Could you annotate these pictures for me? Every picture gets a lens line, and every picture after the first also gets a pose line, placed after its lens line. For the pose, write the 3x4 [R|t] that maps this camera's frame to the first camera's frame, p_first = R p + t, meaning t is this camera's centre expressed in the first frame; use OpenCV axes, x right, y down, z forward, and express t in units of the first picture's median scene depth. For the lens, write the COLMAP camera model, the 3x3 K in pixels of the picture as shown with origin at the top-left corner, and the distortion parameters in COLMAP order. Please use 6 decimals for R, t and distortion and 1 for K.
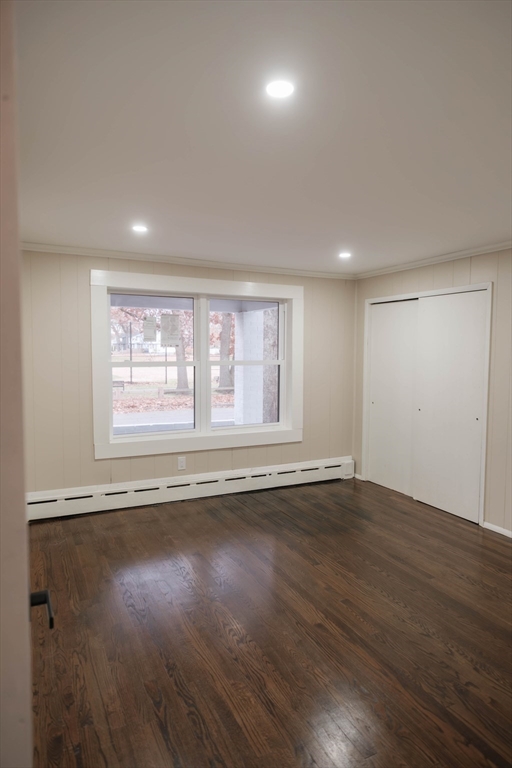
lens RADIAL K [[478.6, 0, 257.5], [0, 478.6, 379.6], [0, 0, 1]] dist [-0.010181, 0.011050]
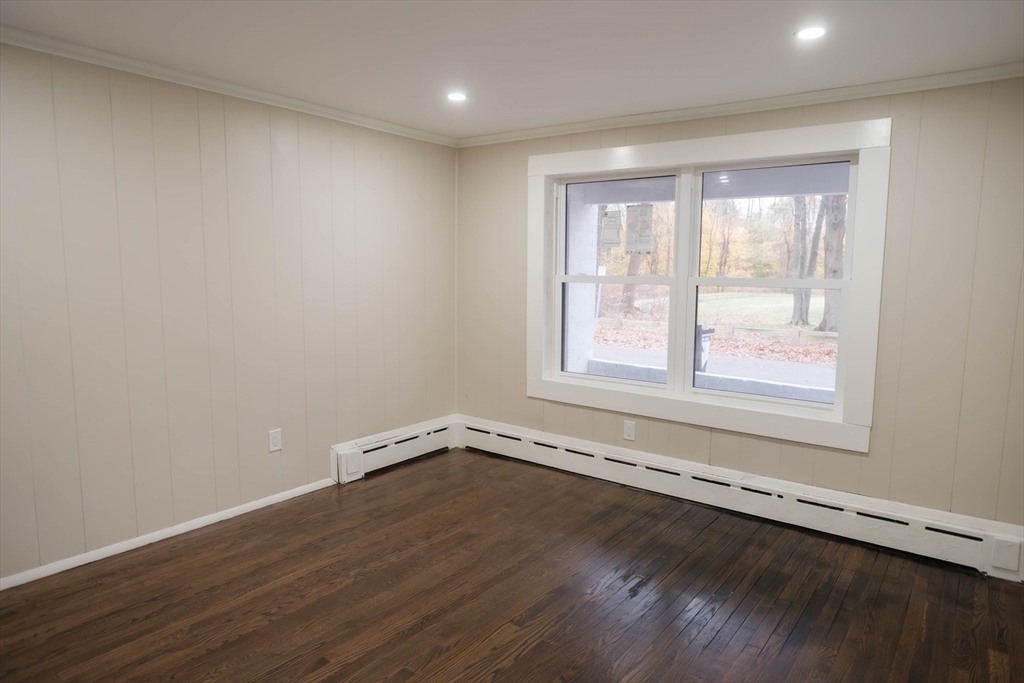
lens RADIAL K [[638.2, 0, 517.5], [0, 638.2, 339.8], [0, 0, 1]] dist [-0.010181, 0.011050]
pose [[0.449265, 0.102642, -0.887483, 0.568533], [-0.067733, 0.994433, 0.080723, -0.011454], [0.890827, 0.023846, 0.453716, 0.476545]]
